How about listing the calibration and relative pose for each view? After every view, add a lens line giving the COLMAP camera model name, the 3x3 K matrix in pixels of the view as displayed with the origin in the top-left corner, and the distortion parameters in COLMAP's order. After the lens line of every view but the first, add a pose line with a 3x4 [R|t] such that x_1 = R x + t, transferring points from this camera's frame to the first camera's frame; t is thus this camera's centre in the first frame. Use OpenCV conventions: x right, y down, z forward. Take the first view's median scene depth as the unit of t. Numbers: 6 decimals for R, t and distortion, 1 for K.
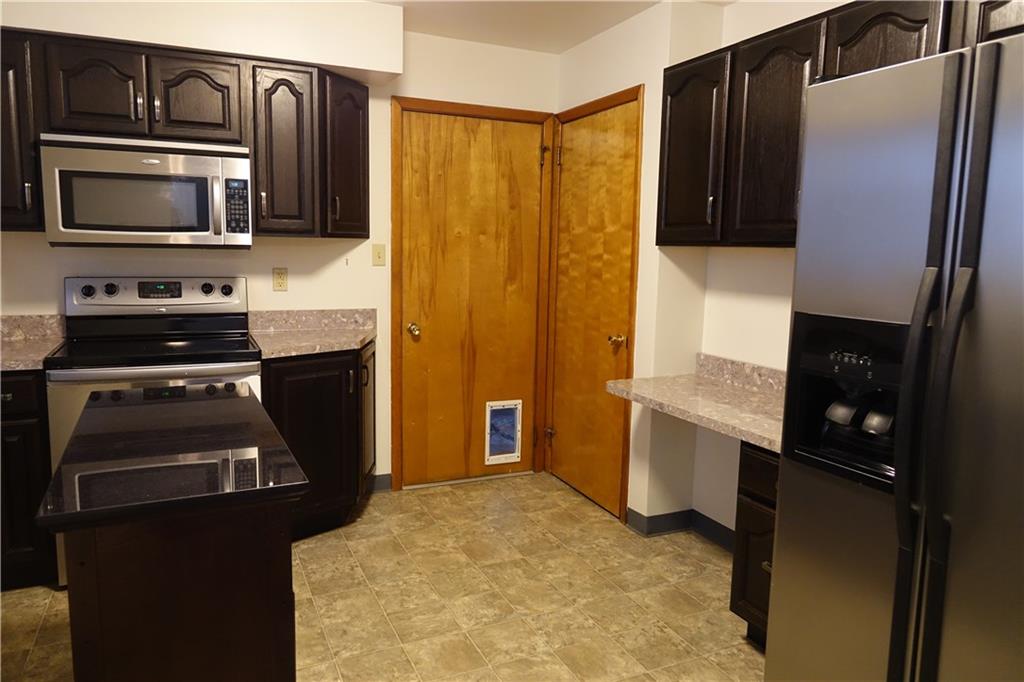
lens RADIAL K [[701.2, 0, 511.1], [0, 701.2, 338.4], [0, 0, 1]] dist [-0.005574, -0.004174]
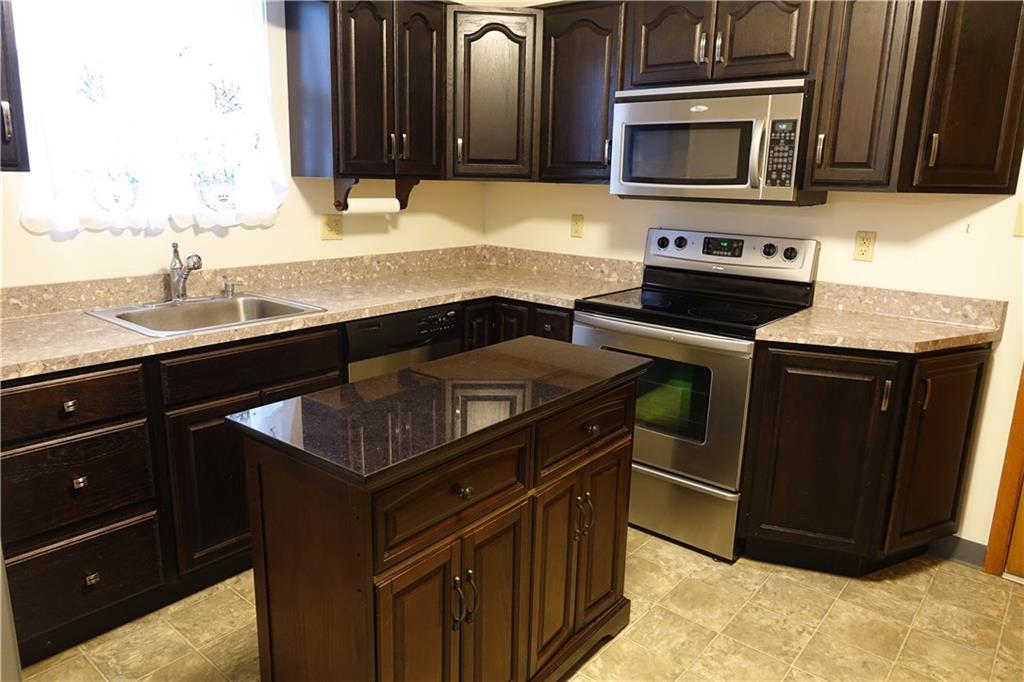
lens RADIAL K [[702.6, 0, 507.6], [0, 702.6, 337.9], [0, 0, 1]] dist [-0.010224, 0.018474]
pose [[0.424249, 0.192927, -0.884755, 0.229496], [-0.133188, 0.979709, 0.149768, -0.051800], [0.895697, 0.054300, 0.441337, 0.327969]]
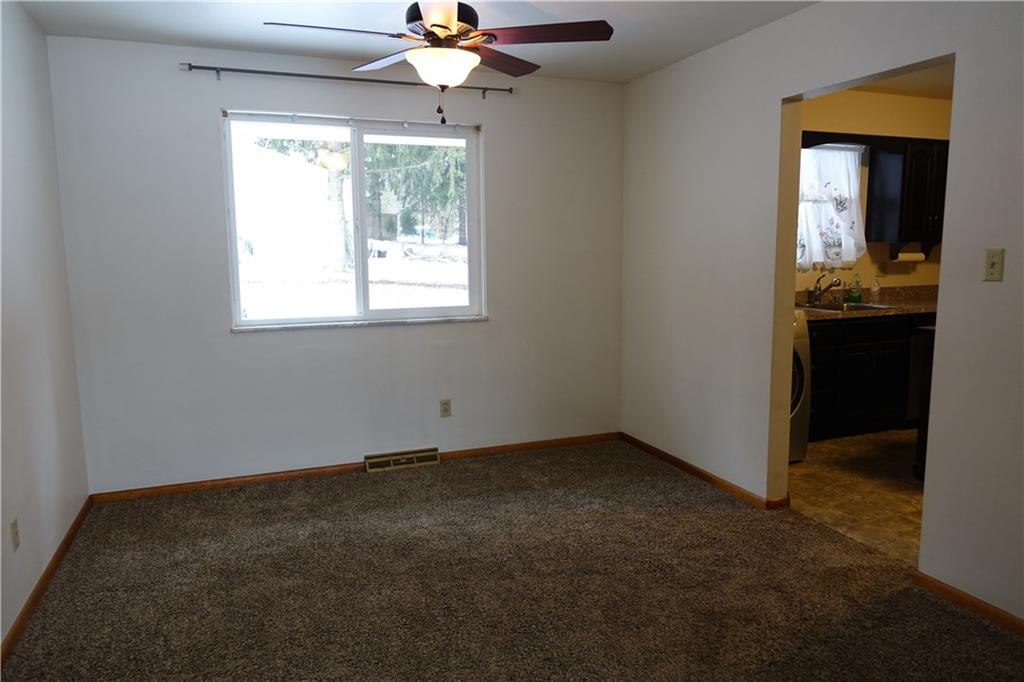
lens RADIAL K [[684.6, 0, 512.0], [0, 684.6, 341.0], [0, 0, 1]] dist [-0.002064, -0.004444]
pose [[-0.057878, 0.111390, -0.992090, 0.998420], [-0.119701, 0.985812, 0.117668, 0.061007], [0.991121, 0.125565, -0.043724, -0.286919]]
